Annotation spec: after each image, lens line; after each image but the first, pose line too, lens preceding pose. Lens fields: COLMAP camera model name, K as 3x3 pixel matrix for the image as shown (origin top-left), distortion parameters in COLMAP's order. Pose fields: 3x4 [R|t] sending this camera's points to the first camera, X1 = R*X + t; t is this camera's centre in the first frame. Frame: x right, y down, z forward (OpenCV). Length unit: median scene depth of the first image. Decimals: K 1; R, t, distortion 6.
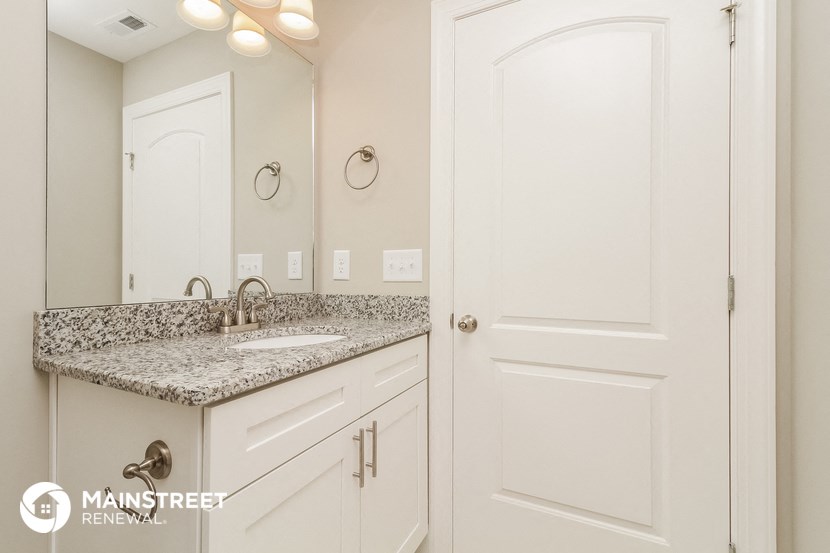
lens RADIAL K [[384.1, 0, 402.9], [0, 384.1, 275.7], [0, 0, 1]] dist [0.036468, -0.000363]
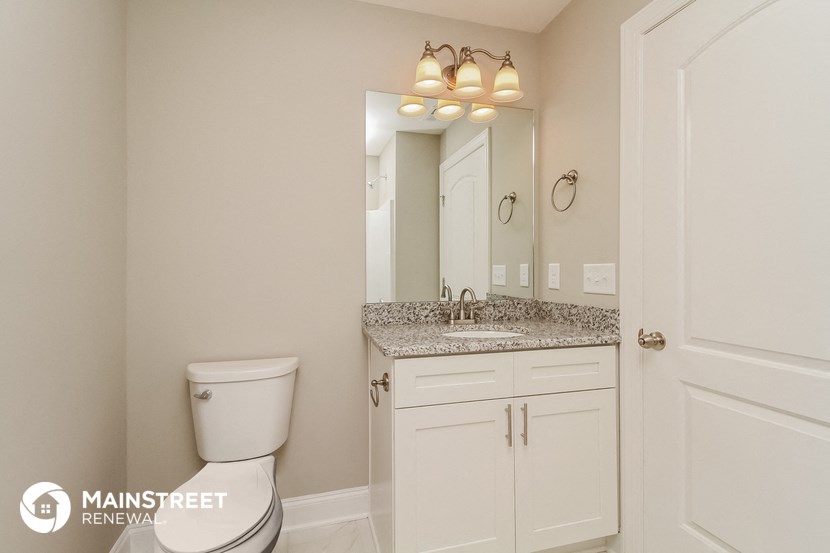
lens RADIAL K [[384.1, 0, 402.9], [0, 384.1, 275.7], [0, 0, 1]] dist [0.036468, -0.000363]
pose [[0.670335, 0.006651, -0.742029, 0.435716], [0.005144, 0.999894, 0.013609, -0.052502], [0.742041, -0.012939, 0.670229, -0.126715]]
